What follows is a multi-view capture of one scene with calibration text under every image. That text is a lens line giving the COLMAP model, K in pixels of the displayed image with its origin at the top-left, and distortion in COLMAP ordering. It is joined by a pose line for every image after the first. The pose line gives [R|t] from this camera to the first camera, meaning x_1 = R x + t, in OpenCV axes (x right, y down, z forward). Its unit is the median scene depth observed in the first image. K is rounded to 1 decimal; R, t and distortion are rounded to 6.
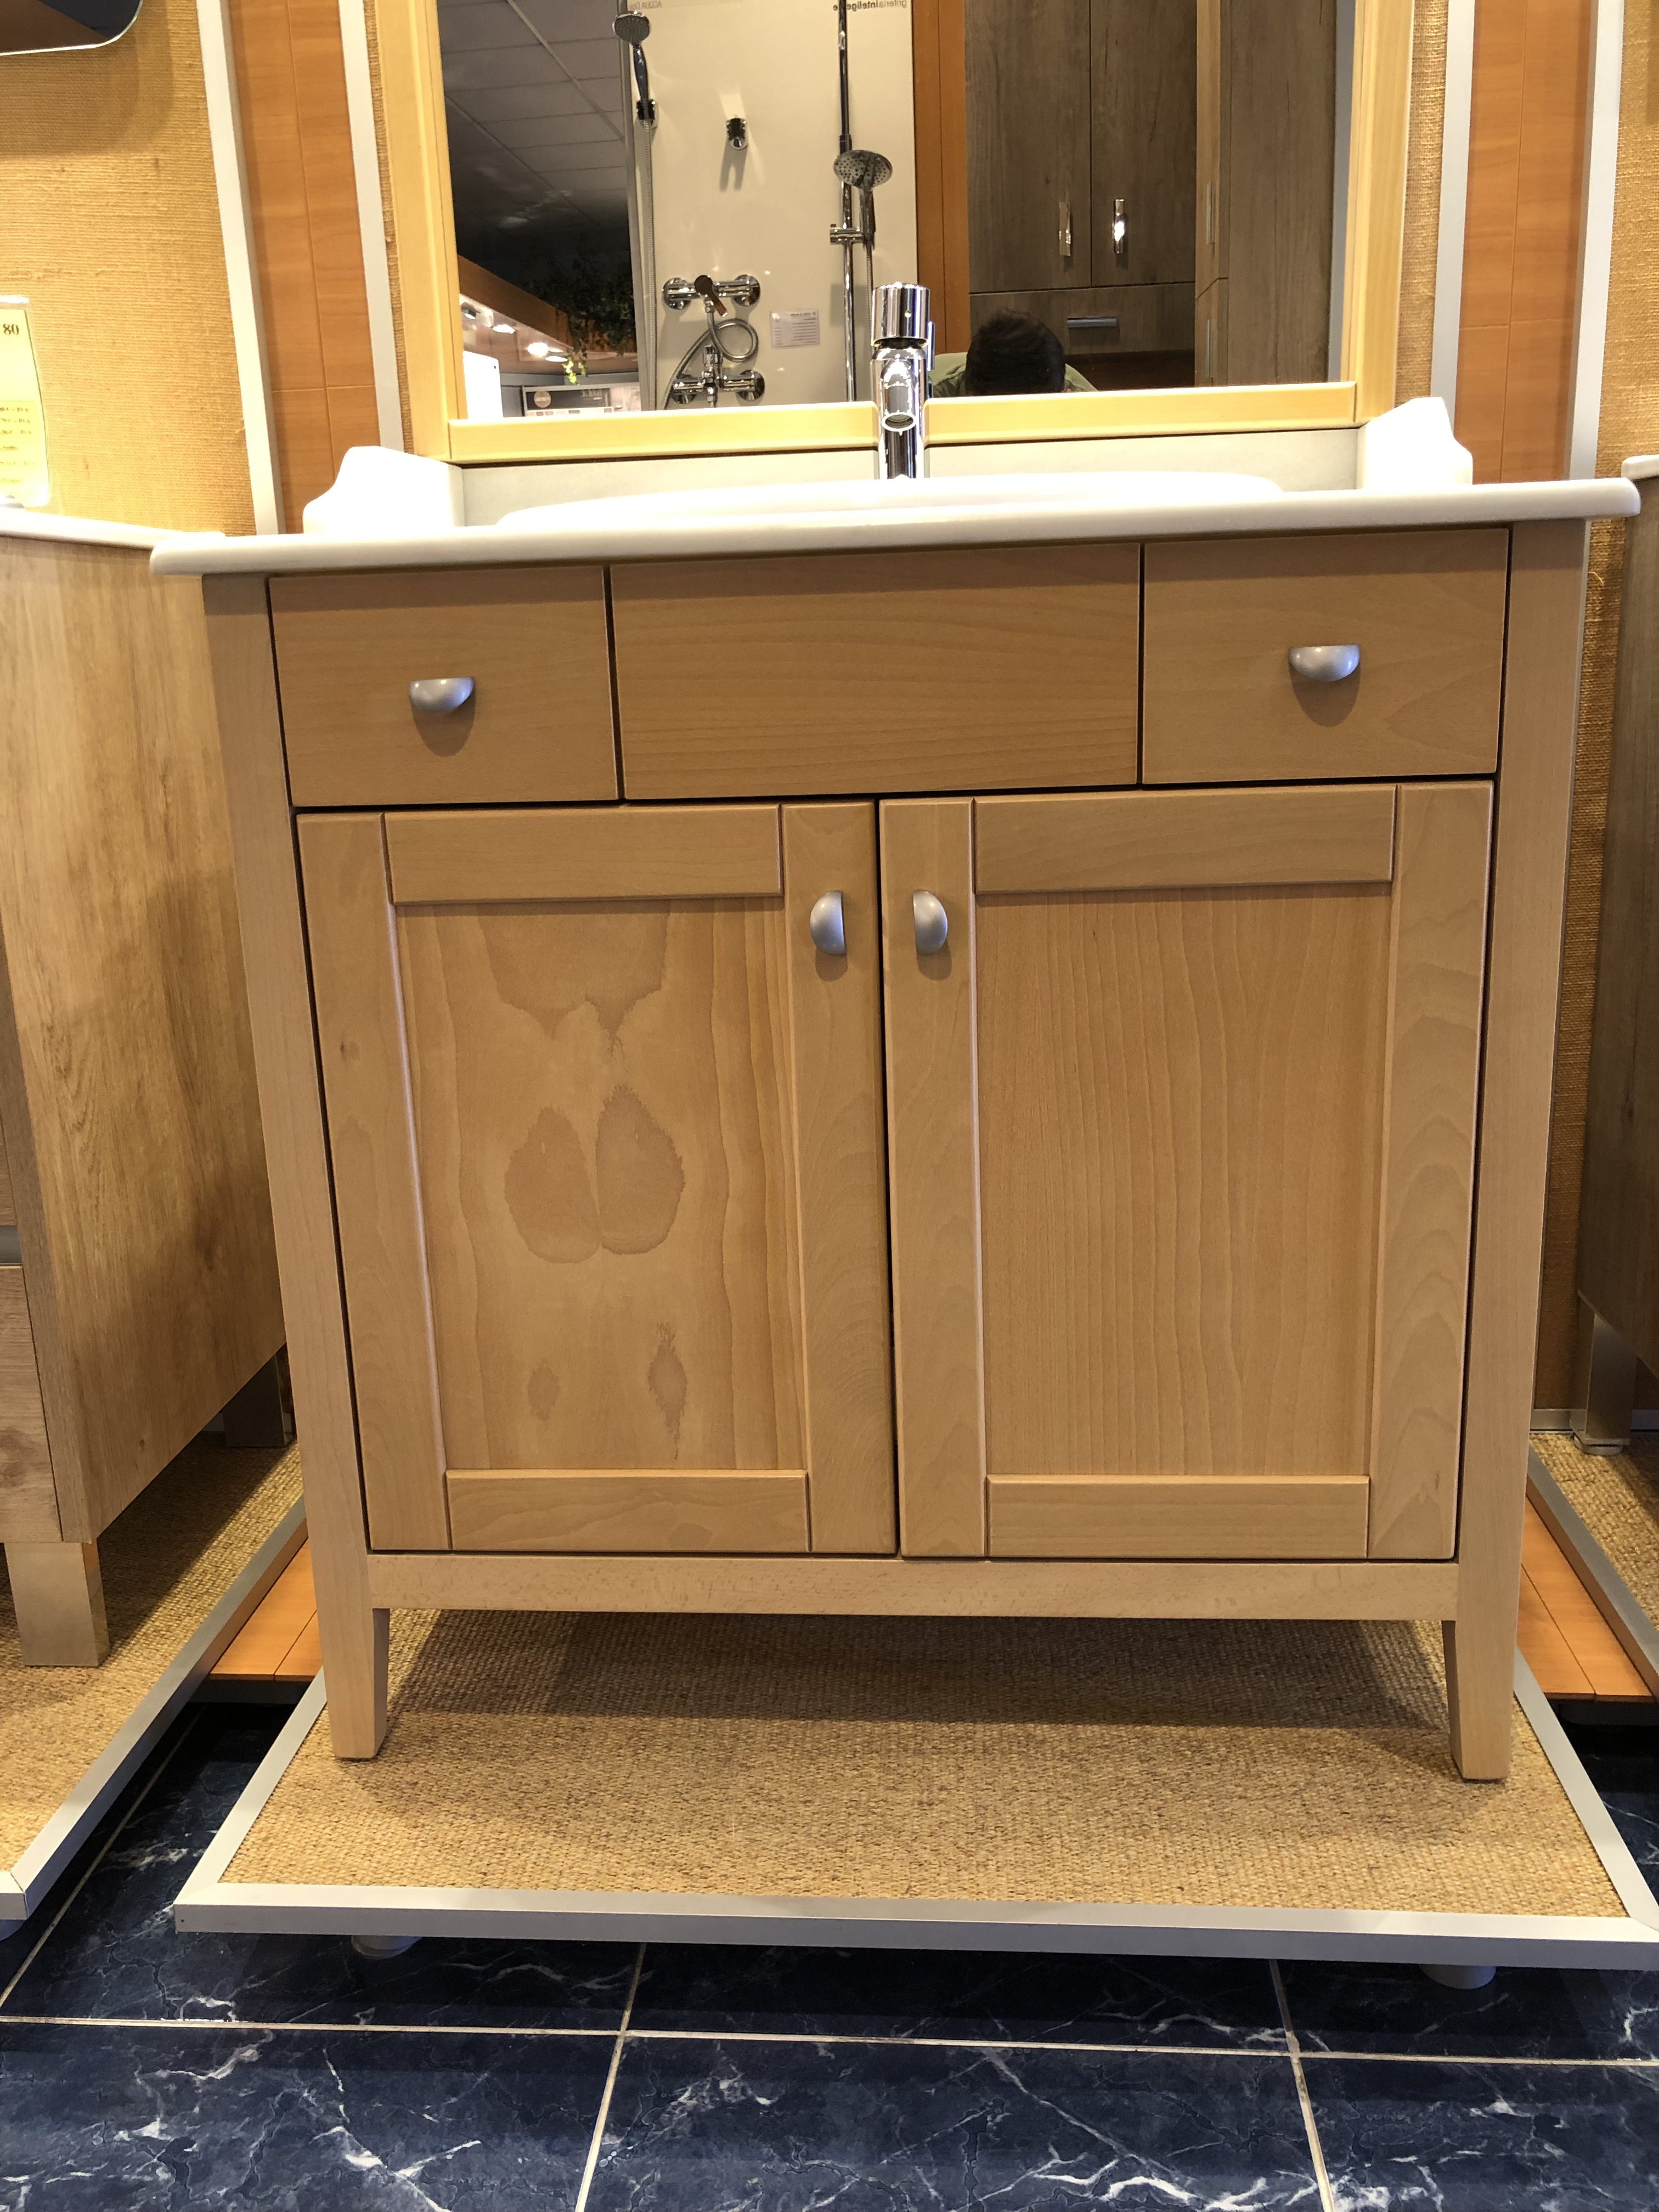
lens RADIAL K [[1817.4, 0, 827.5], [0, 1817.4, 1101.4], [0, 0, 1]] dist [0.020804, -0.018126]
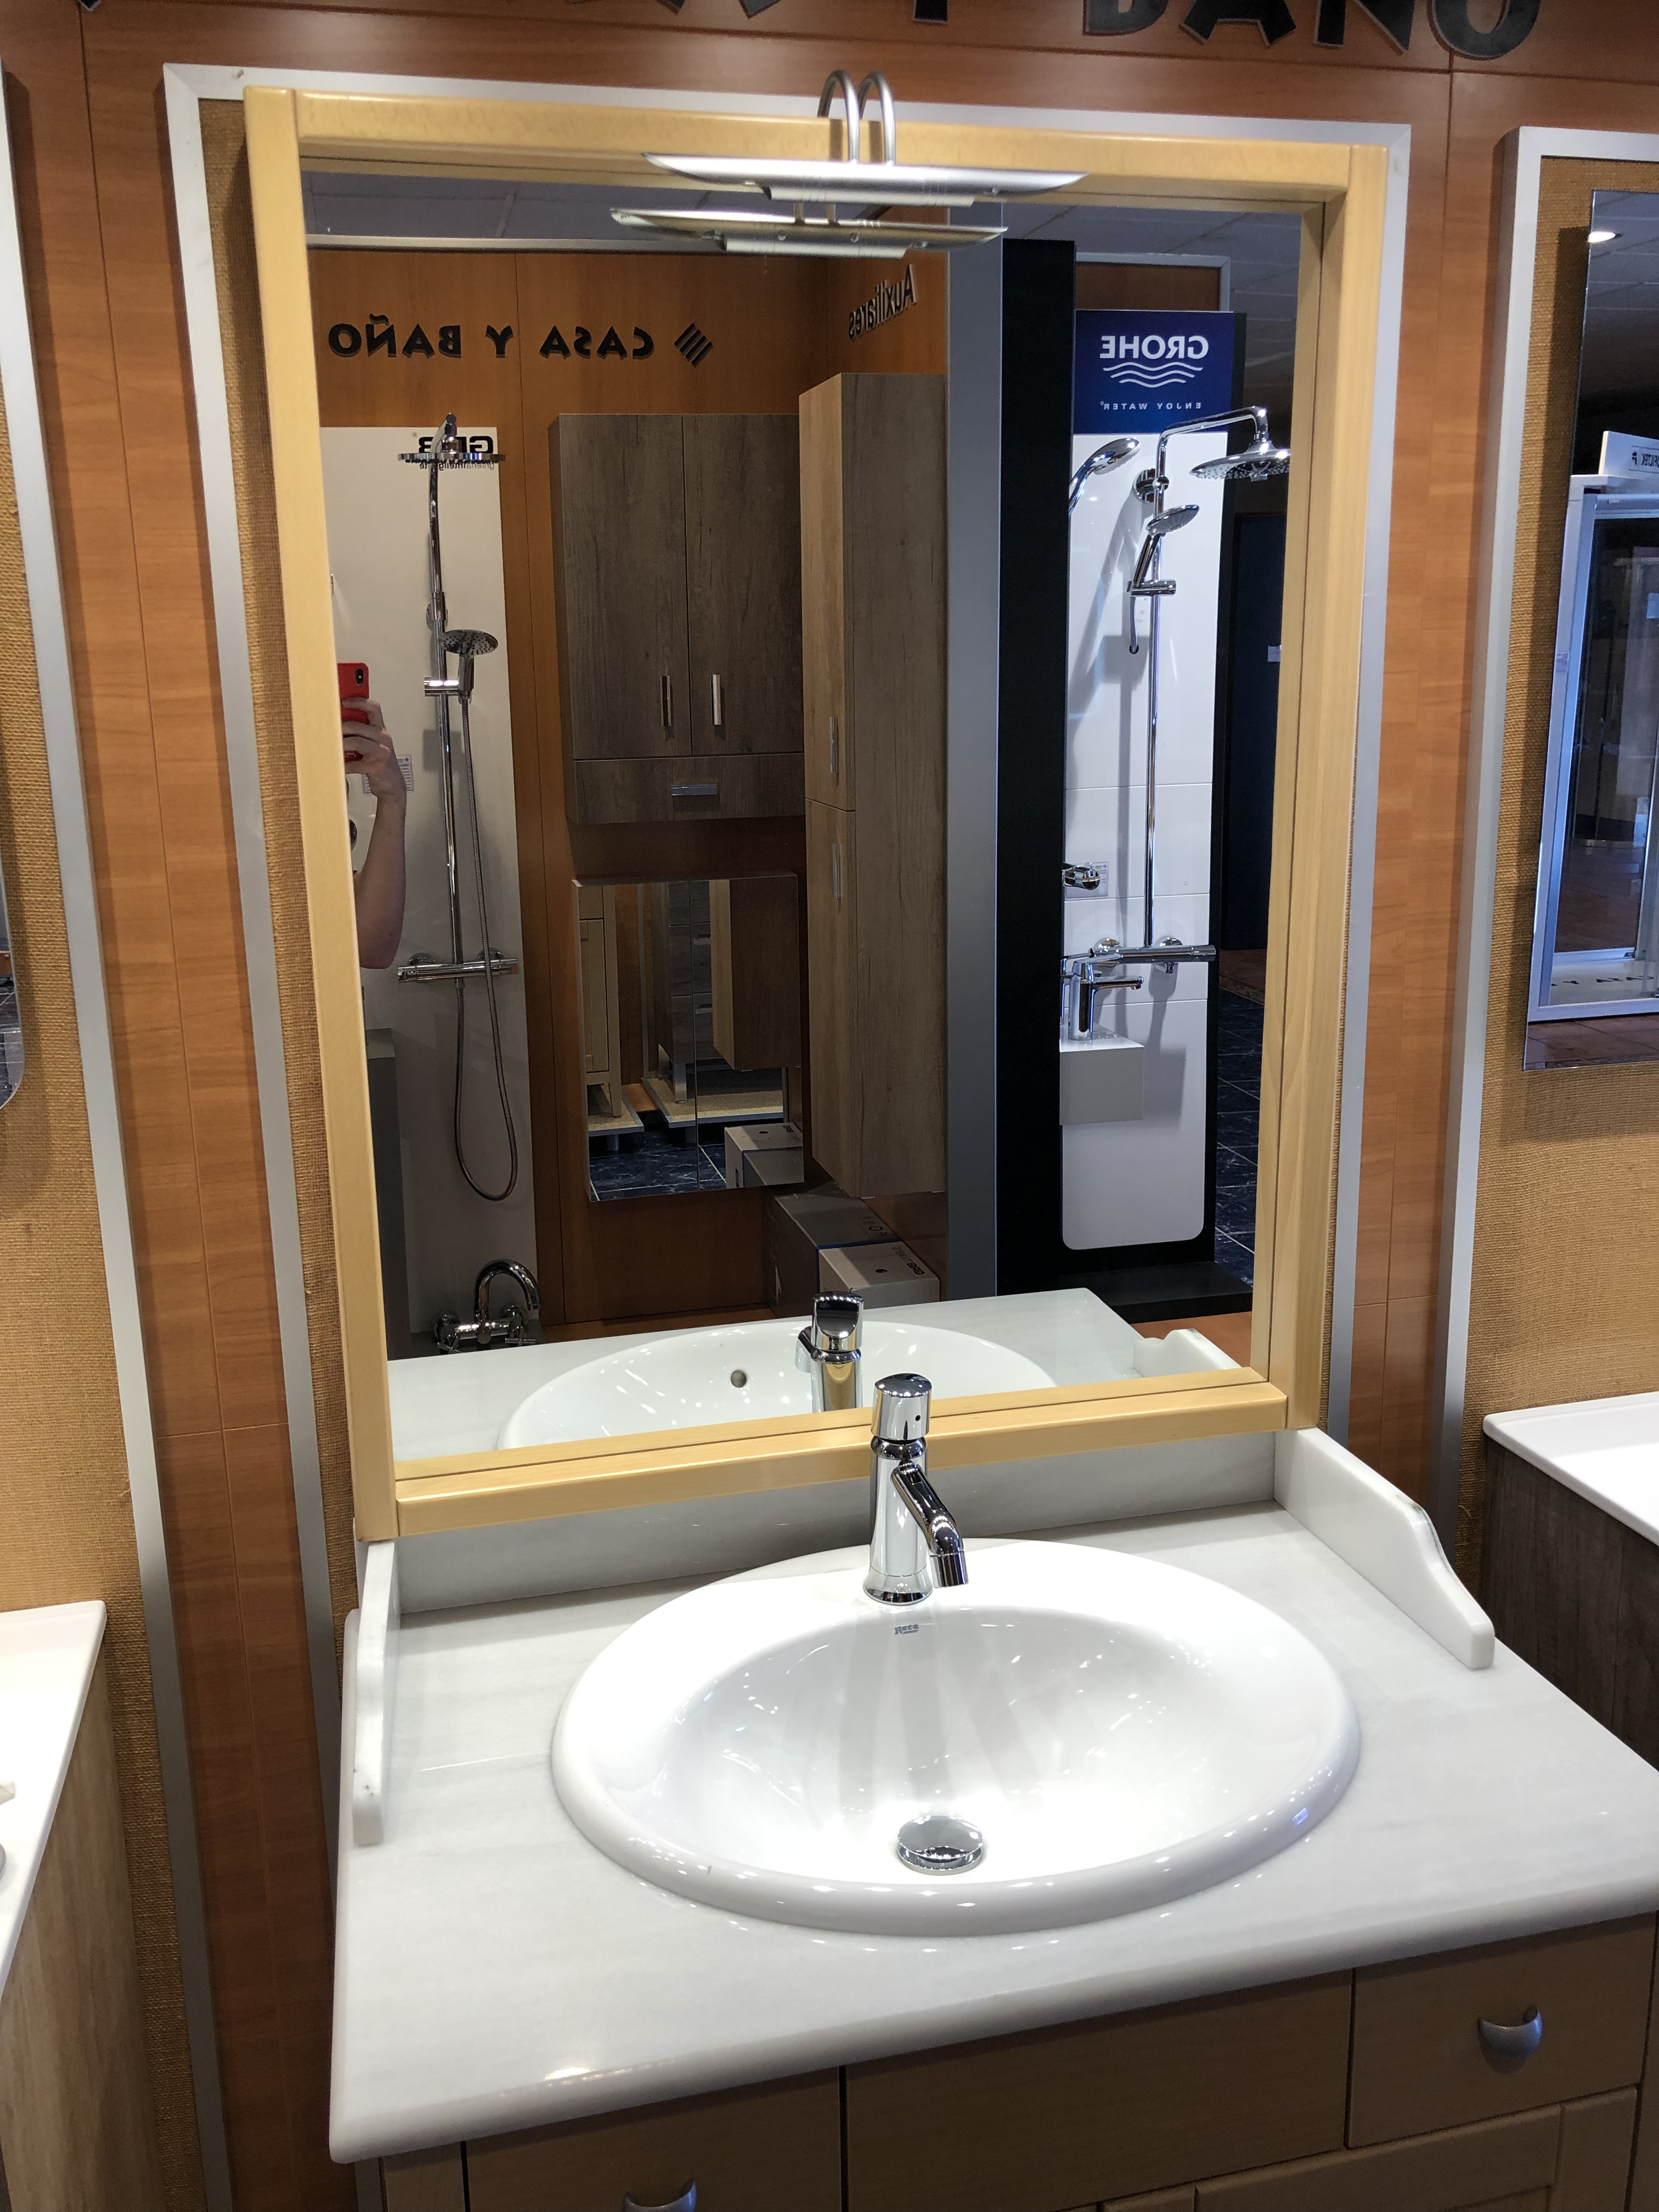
lens RADIAL K [[1817.4, 0, 801.9], [0, 1817.4, 1095.8], [0, 0, 1]] dist [0.020804, -0.018126]
pose [[0.949206, -0.053221, 0.310123, -0.367281], [0.064593, 0.997560, -0.026508, -0.685980], [-0.307955, 0.045193, 0.950327, 0.084778]]
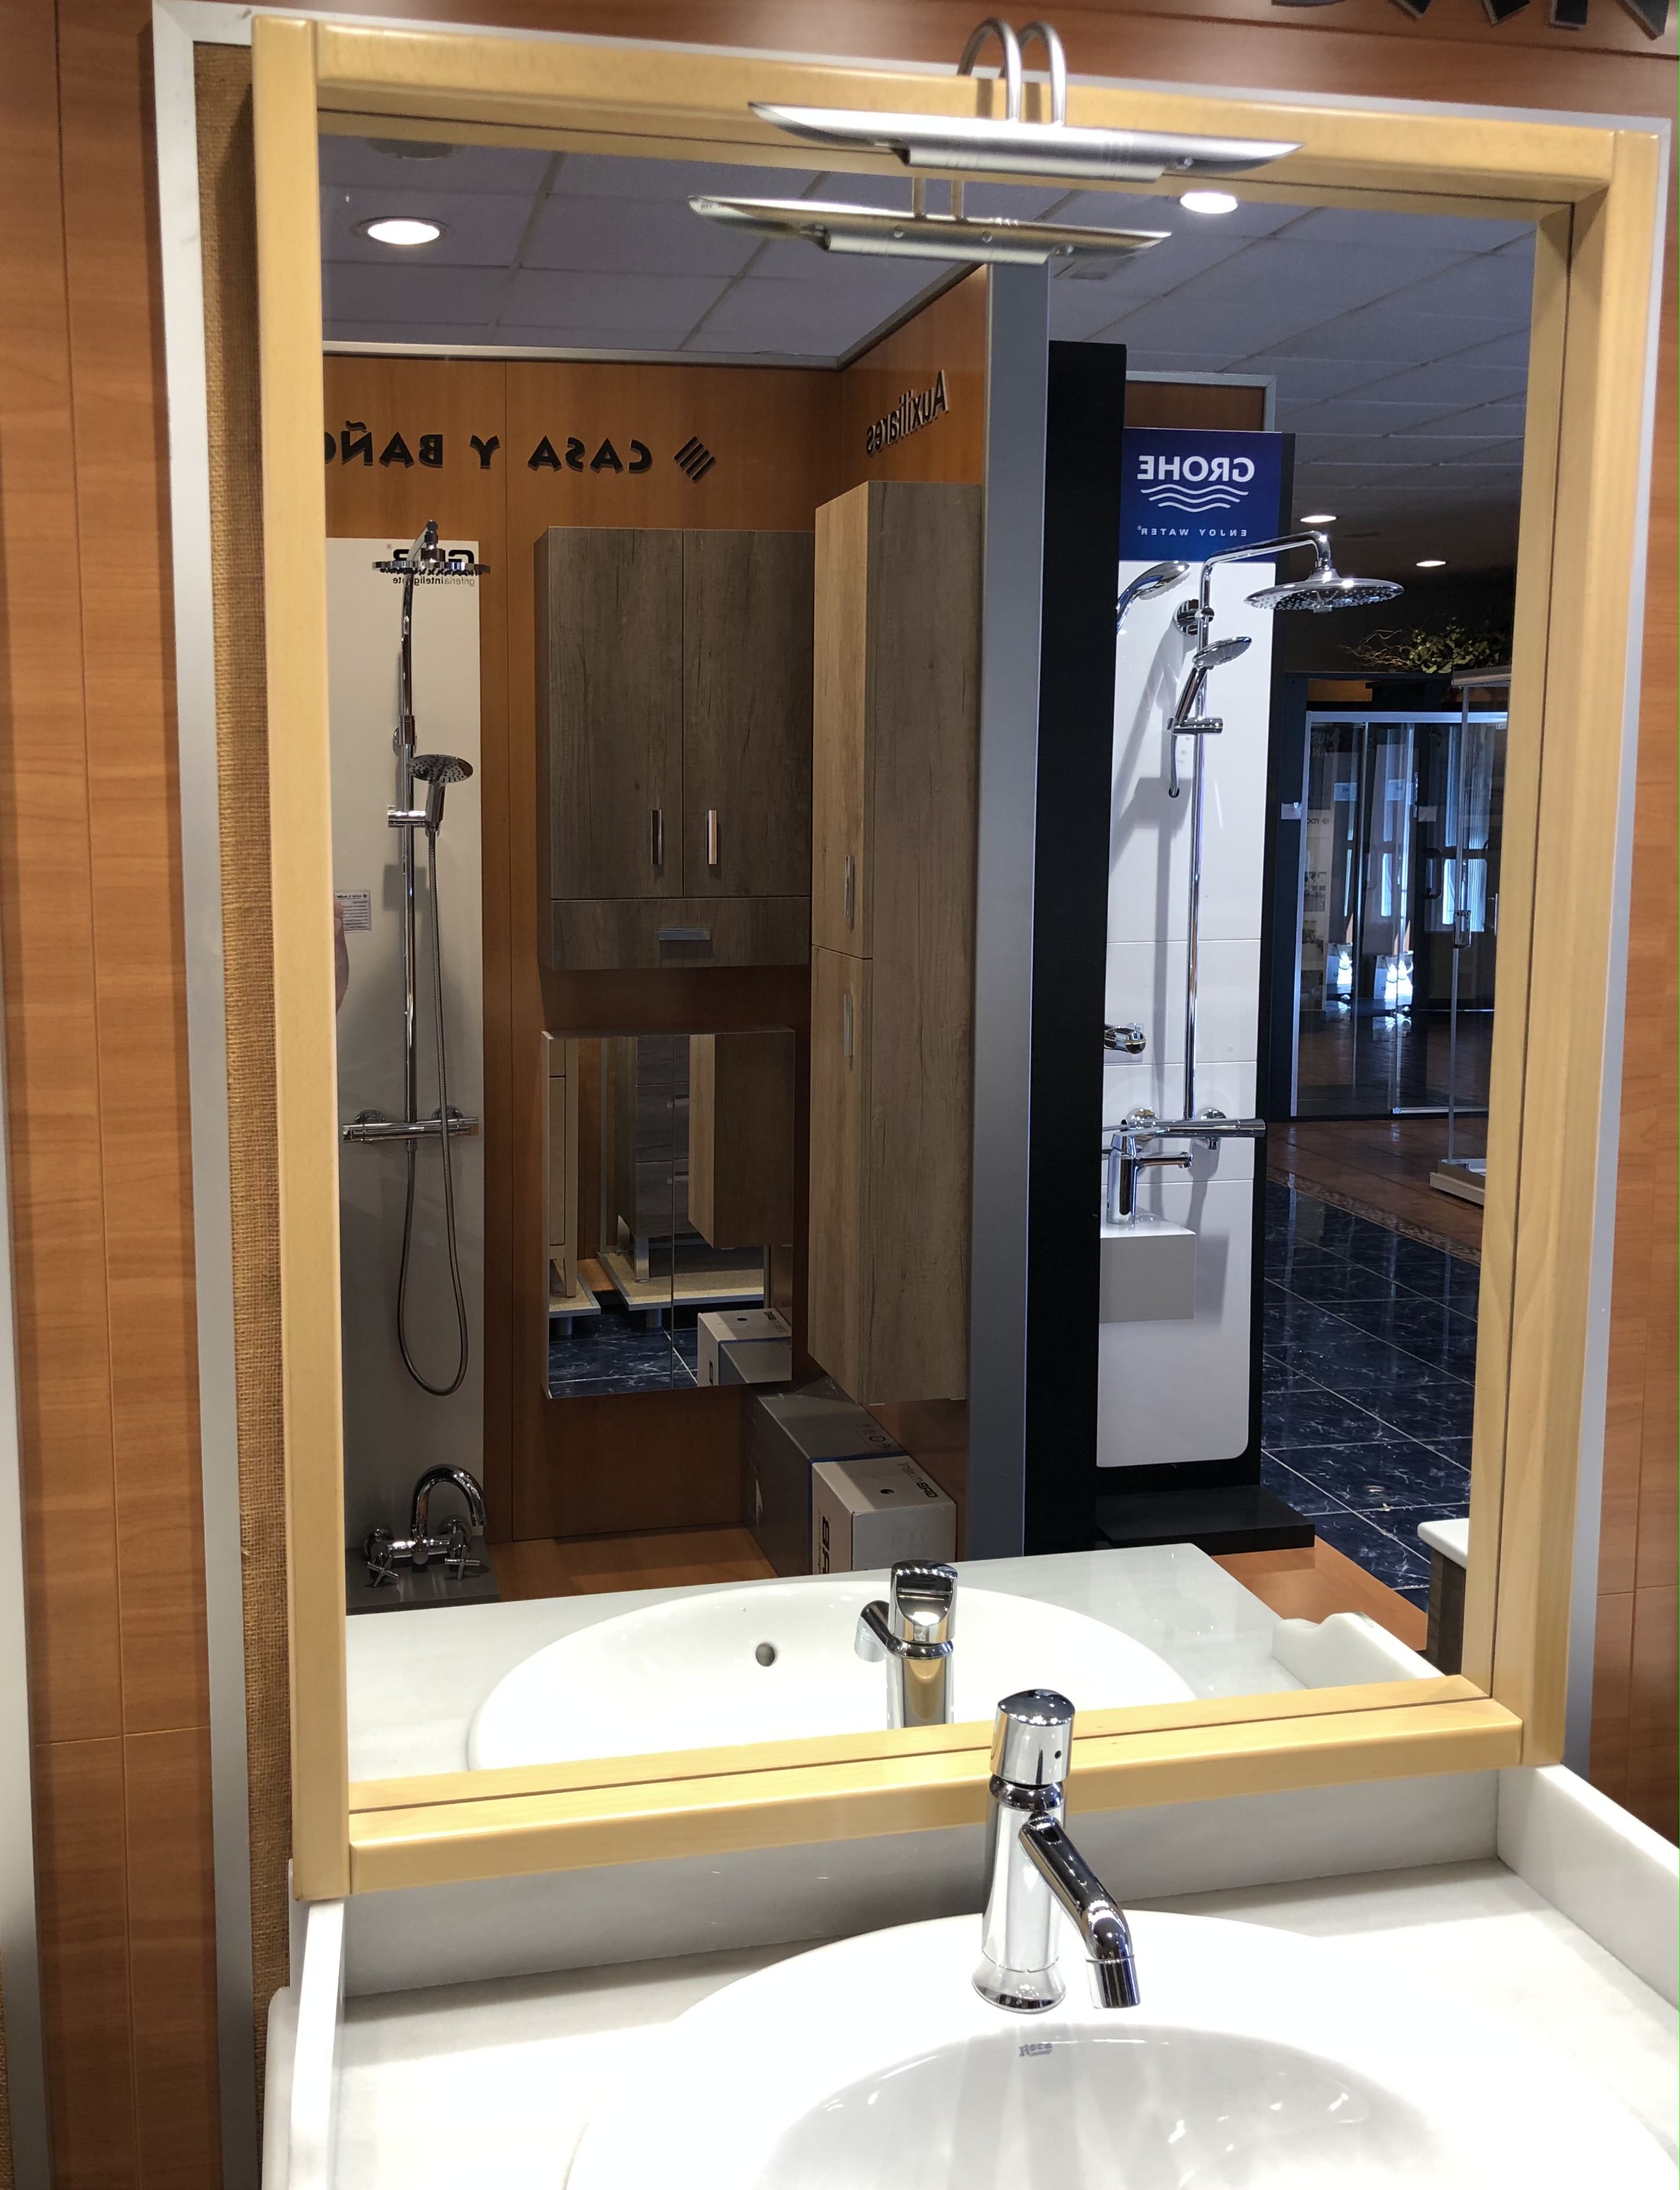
lens RADIAL K [[1917.7, 0, 699.8], [0, 1917.7, 1046.0], [0, 0, 1]] dist [0.042426, -0.054852]
pose [[0.957400, 0.003714, 0.288740, -0.372208], [0.039426, 0.988872, -0.143447, -0.712296], [-0.286060, 0.148720, 0.946600, 0.314716]]
